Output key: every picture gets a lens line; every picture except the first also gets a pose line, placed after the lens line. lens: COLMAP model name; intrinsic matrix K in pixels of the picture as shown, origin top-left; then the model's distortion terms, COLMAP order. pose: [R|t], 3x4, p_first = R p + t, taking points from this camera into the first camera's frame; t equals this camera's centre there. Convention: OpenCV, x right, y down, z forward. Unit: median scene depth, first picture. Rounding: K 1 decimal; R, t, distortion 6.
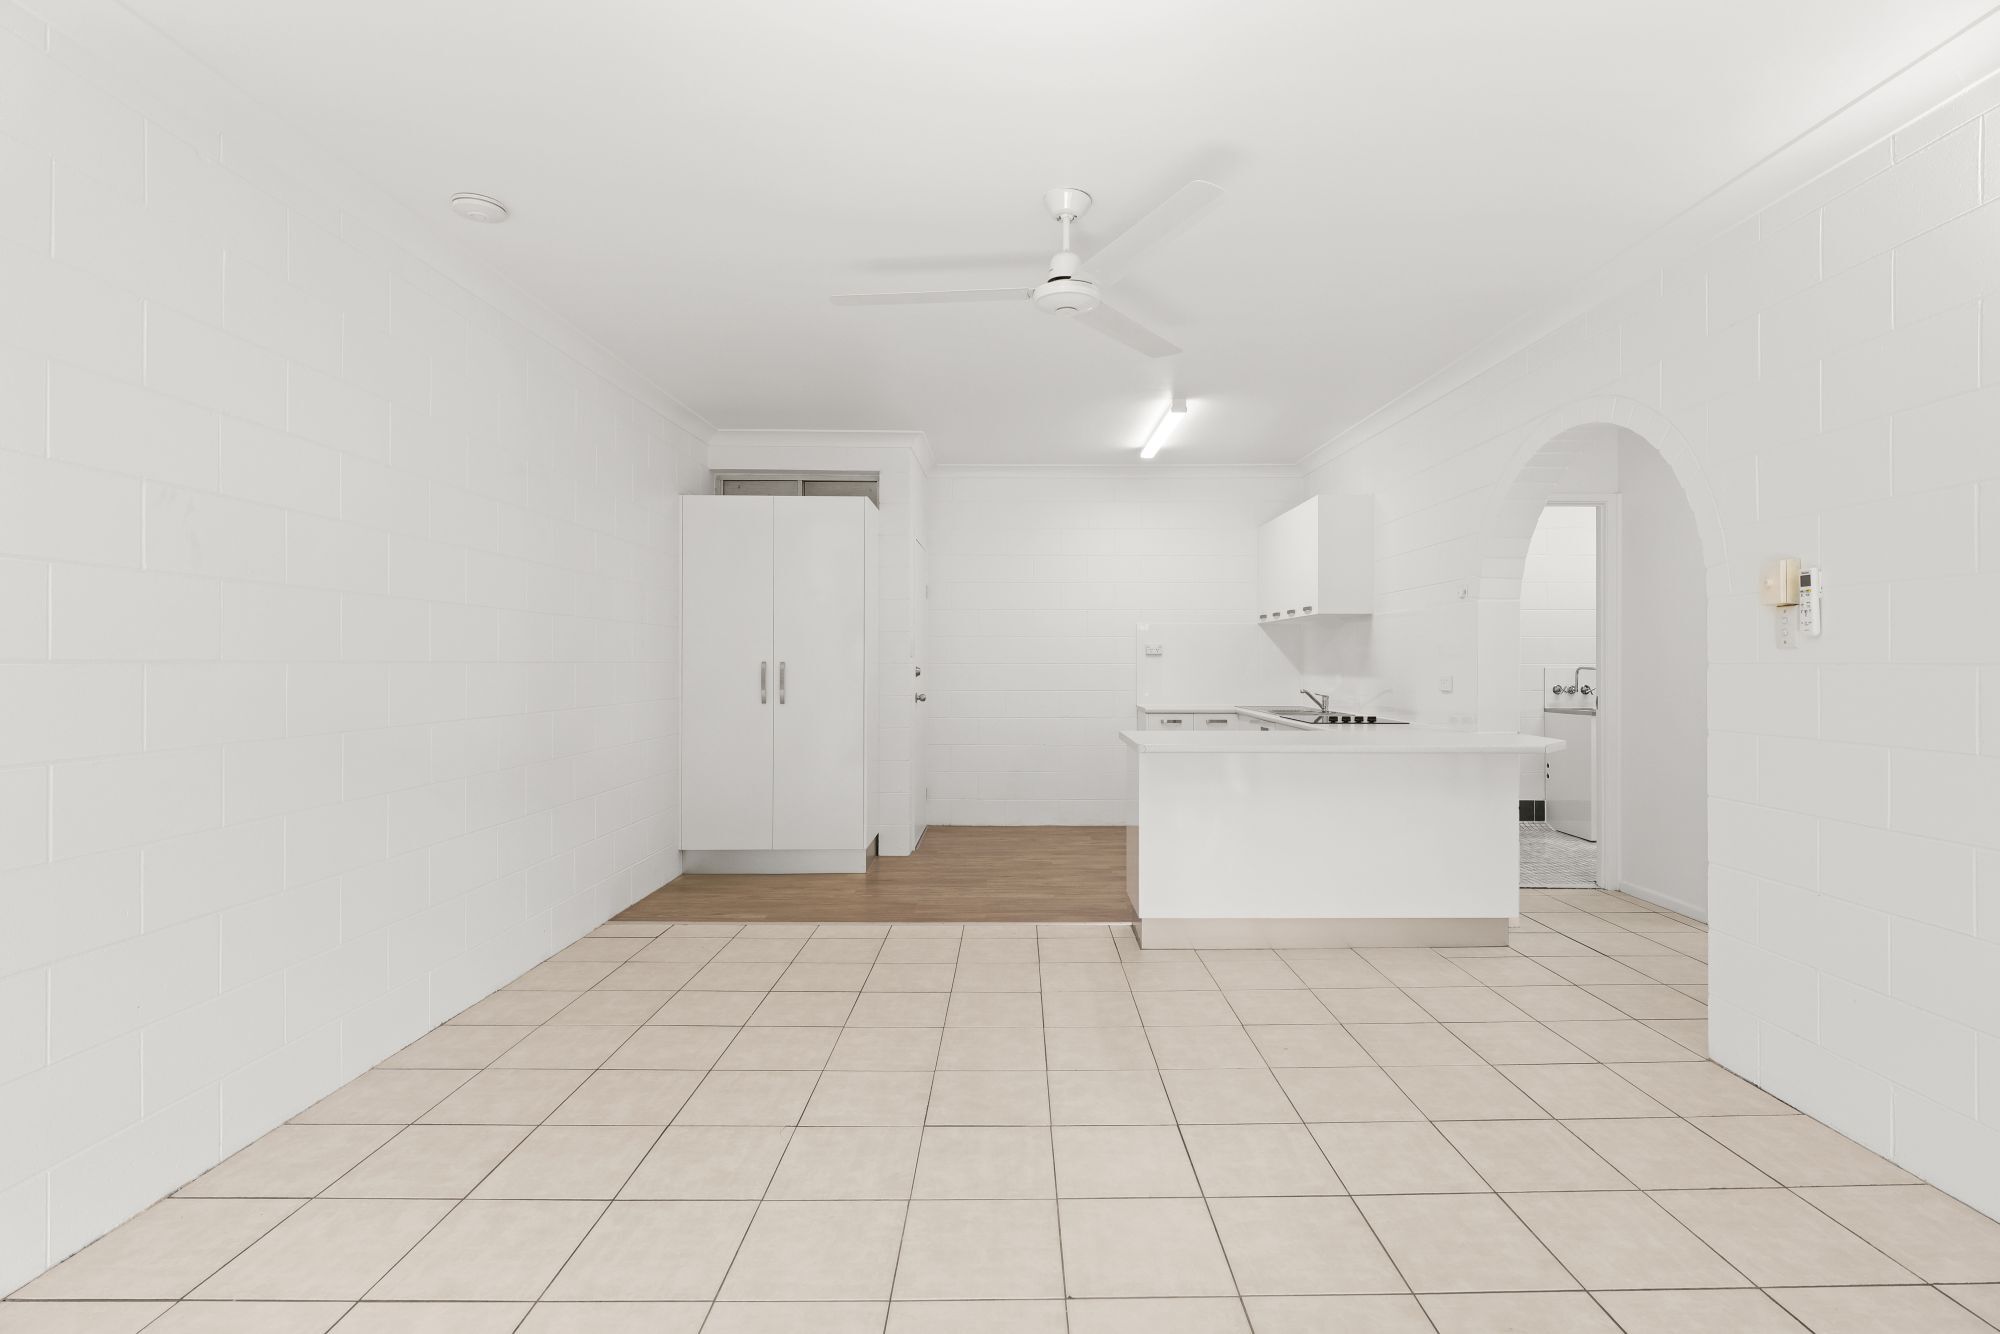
lens RADIAL K [[923.9, 0, 1000.0], [0, 923.9, 667.0], [0, 0, 1]] dist [-0.000075, 0.000102]
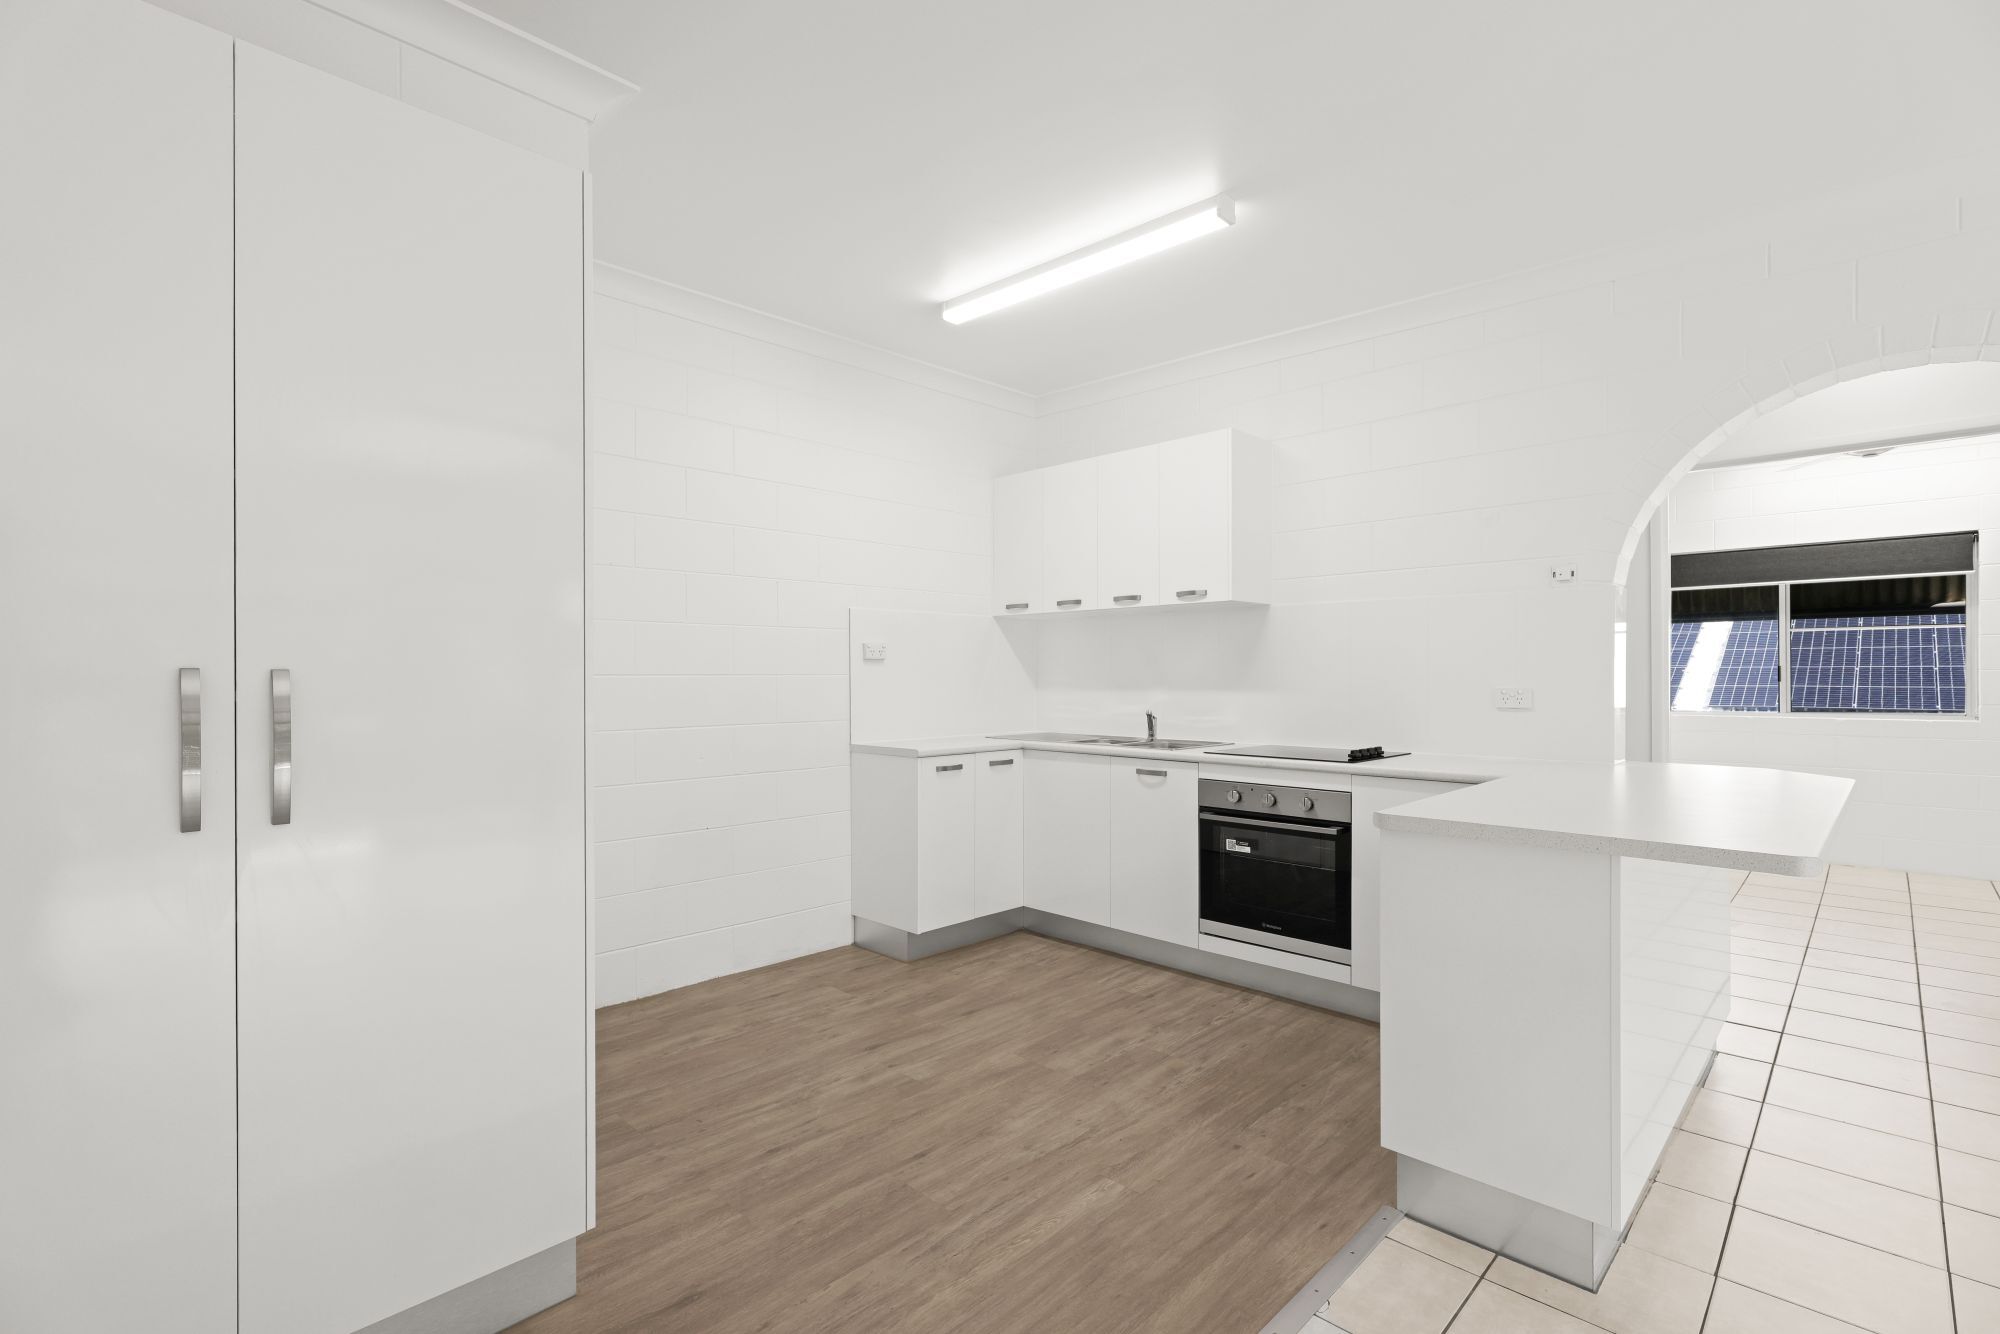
lens RADIAL K [[914.0, 0, 962.6], [0, 914.0, 677.1], [0, 0, 1]] dist [0.000232, -0.000001]
pose [[0.722071, -0.006865, 0.691785, -0.248313], [0.007831, 0.999968, 0.001749, -0.002378], [-0.691775, 0.004155, 0.722101, 0.597288]]
